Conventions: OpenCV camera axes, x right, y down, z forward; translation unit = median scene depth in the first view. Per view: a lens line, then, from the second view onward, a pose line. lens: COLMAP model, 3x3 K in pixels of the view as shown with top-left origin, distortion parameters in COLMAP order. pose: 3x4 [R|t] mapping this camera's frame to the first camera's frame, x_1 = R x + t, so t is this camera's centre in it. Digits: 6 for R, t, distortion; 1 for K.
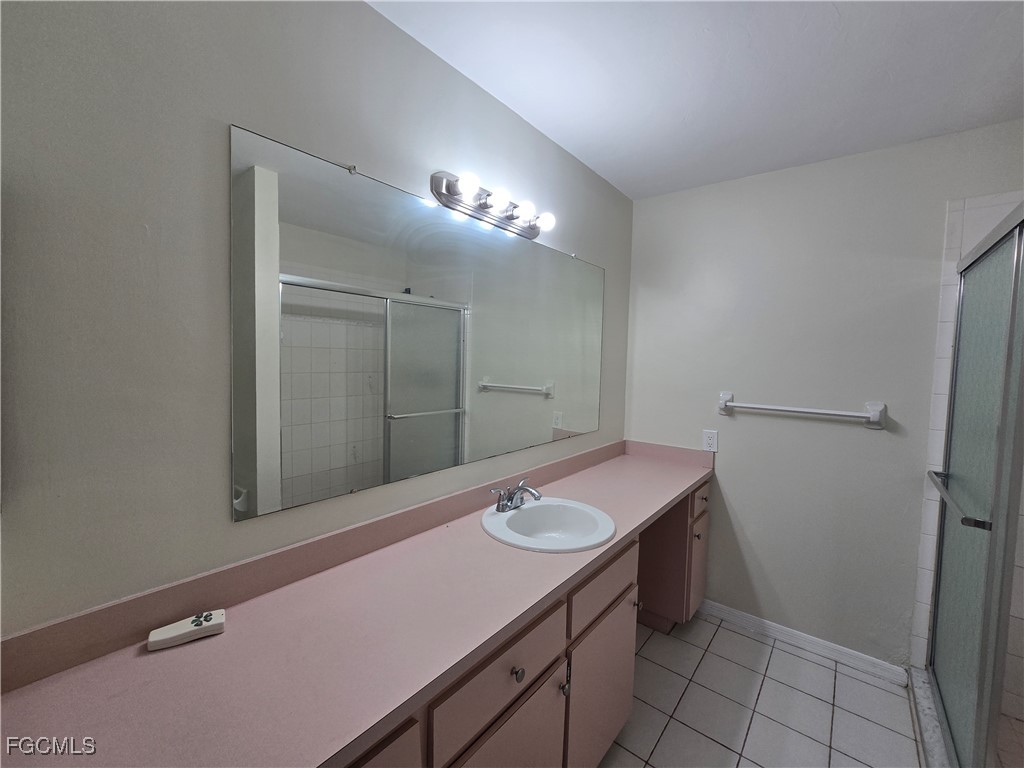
lens RADIAL K [[421.8, 0, 516.9], [0, 421.8, 379.3], [0, 0, 1]] dist [-0.000394, 0.000183]
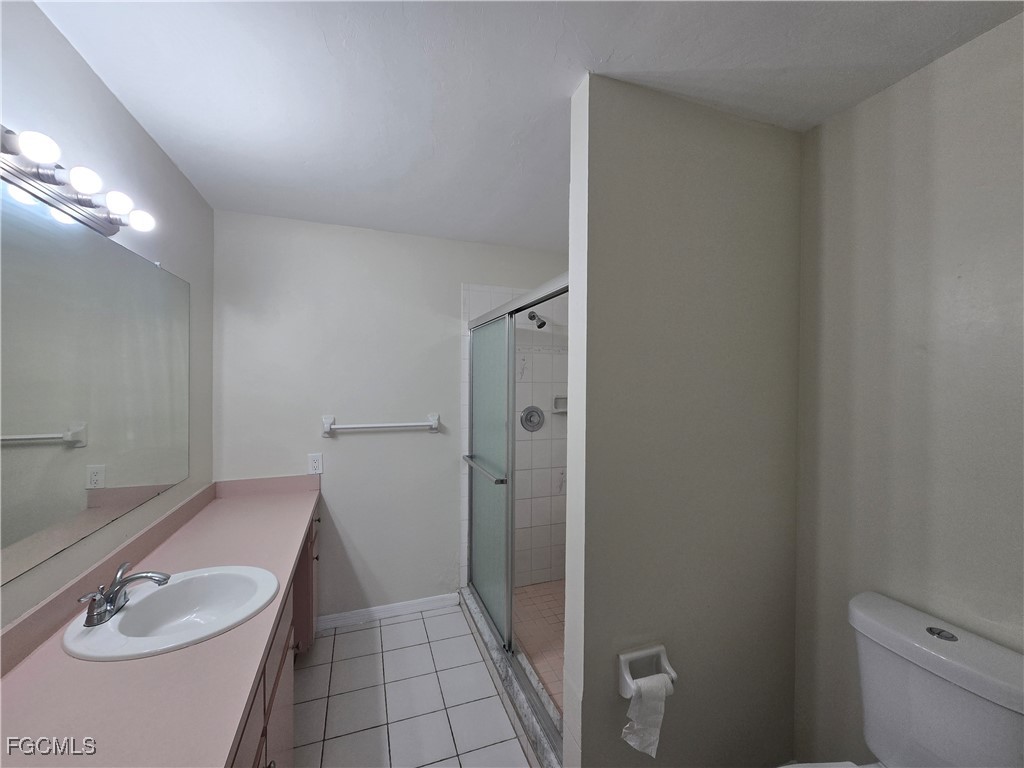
lens RADIAL K [[421.8, 0, 516.9], [0, 421.8, 379.3], [0, 0, 1]] dist [-0.000394, 0.000183]
pose [[0.512578, -0.022034, 0.858358, -0.223028], [0.051186, 0.998677, -0.004930, -0.041206], [-0.857114, 0.046463, 0.513027, 0.027031]]
